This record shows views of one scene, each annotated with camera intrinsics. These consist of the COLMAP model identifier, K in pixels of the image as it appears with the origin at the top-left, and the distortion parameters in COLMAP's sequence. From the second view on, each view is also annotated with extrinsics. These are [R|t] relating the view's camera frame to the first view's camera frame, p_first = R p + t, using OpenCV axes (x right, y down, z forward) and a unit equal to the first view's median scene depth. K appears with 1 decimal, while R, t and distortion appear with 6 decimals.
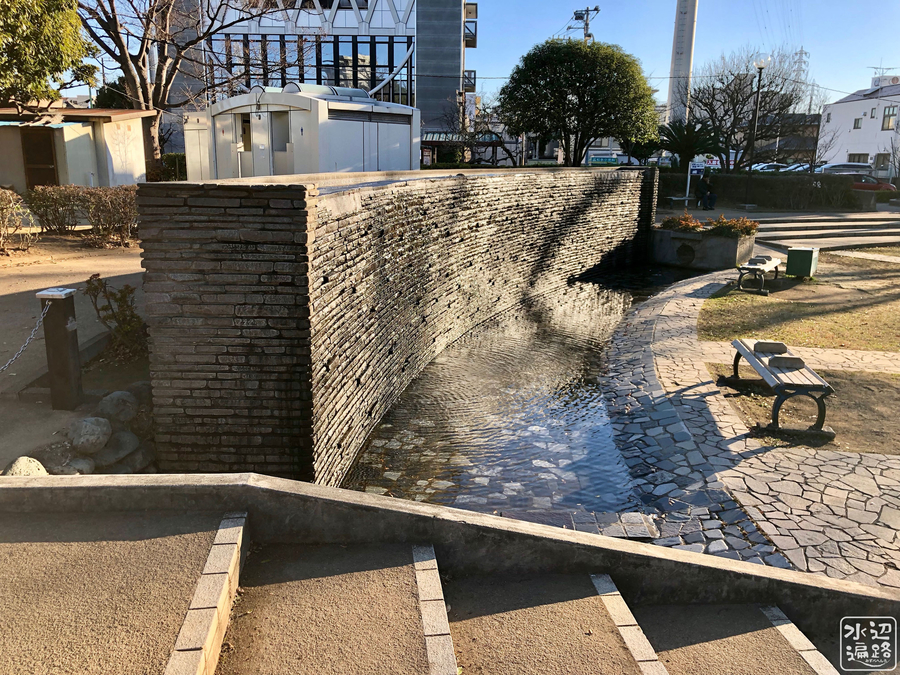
lens RADIAL K [[739.4, 0, 446.2], [0, 739.4, 336.1], [0, 0, 1]] dist [0.039211, -0.004198]
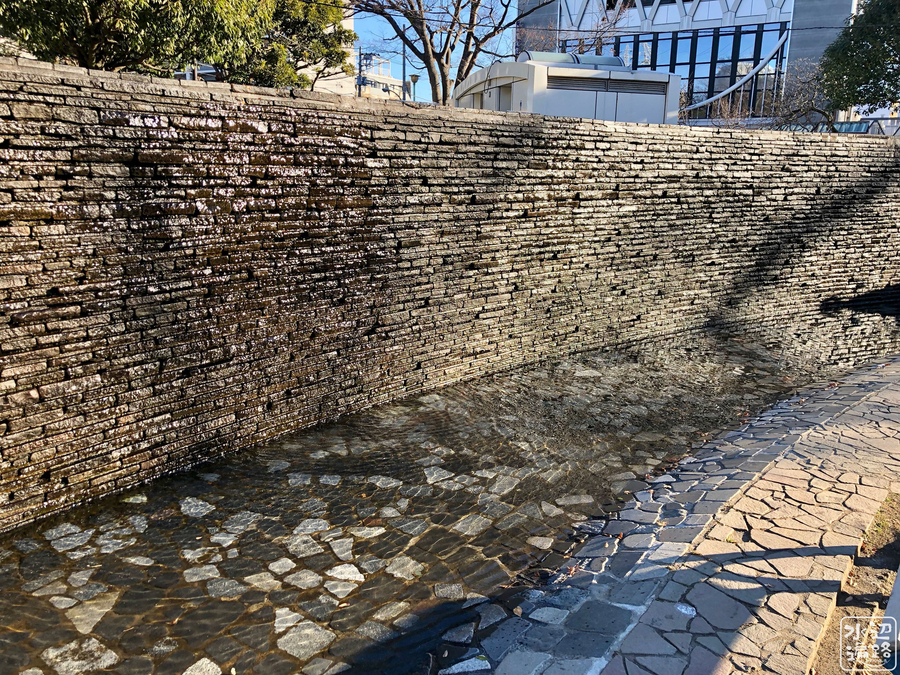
lens RADIAL K [[739.4, 0, 447.2], [0, 739.4, 332.6], [0, 0, 1]] dist [0.039211, -0.004198]
pose [[0.883106, 0.103189, -0.457685, 0.171397], [-0.113855, 0.993488, 0.004307, -0.016536], [0.455149, 0.048307, 0.889104, 0.269293]]
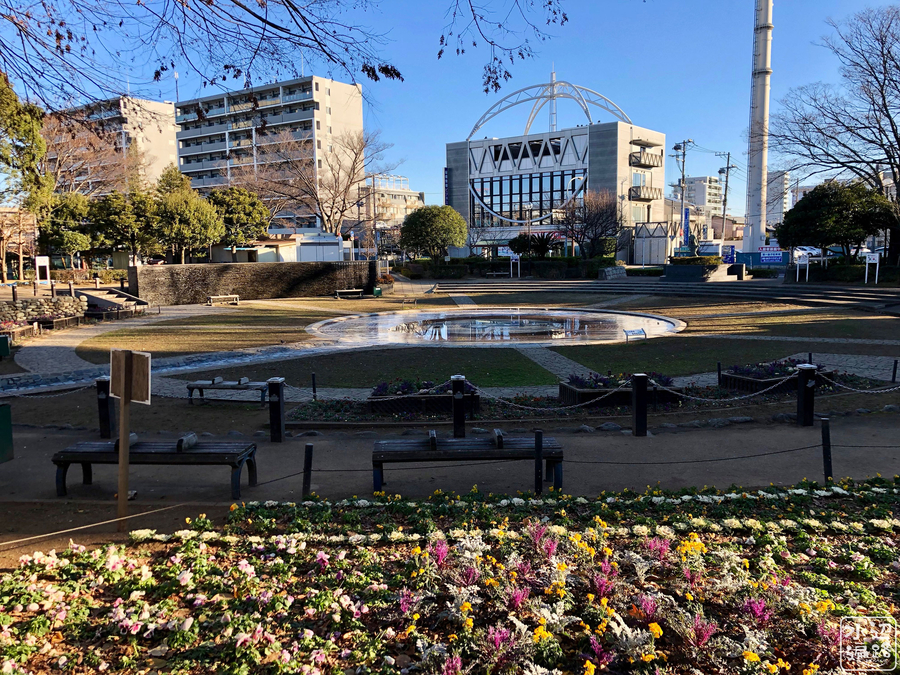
lens RADIAL K [[739.4, 0, 449.3], [0, 739.4, 337.5], [0, 0, 1]] dist [0.039211, -0.004198]
pose [[0.850430, 0.030639, -0.525194, 2.064357], [-0.115787, 0.984724, -0.130043, 0.592179], [0.513187, 0.171403, 0.840987, -1.261053]]
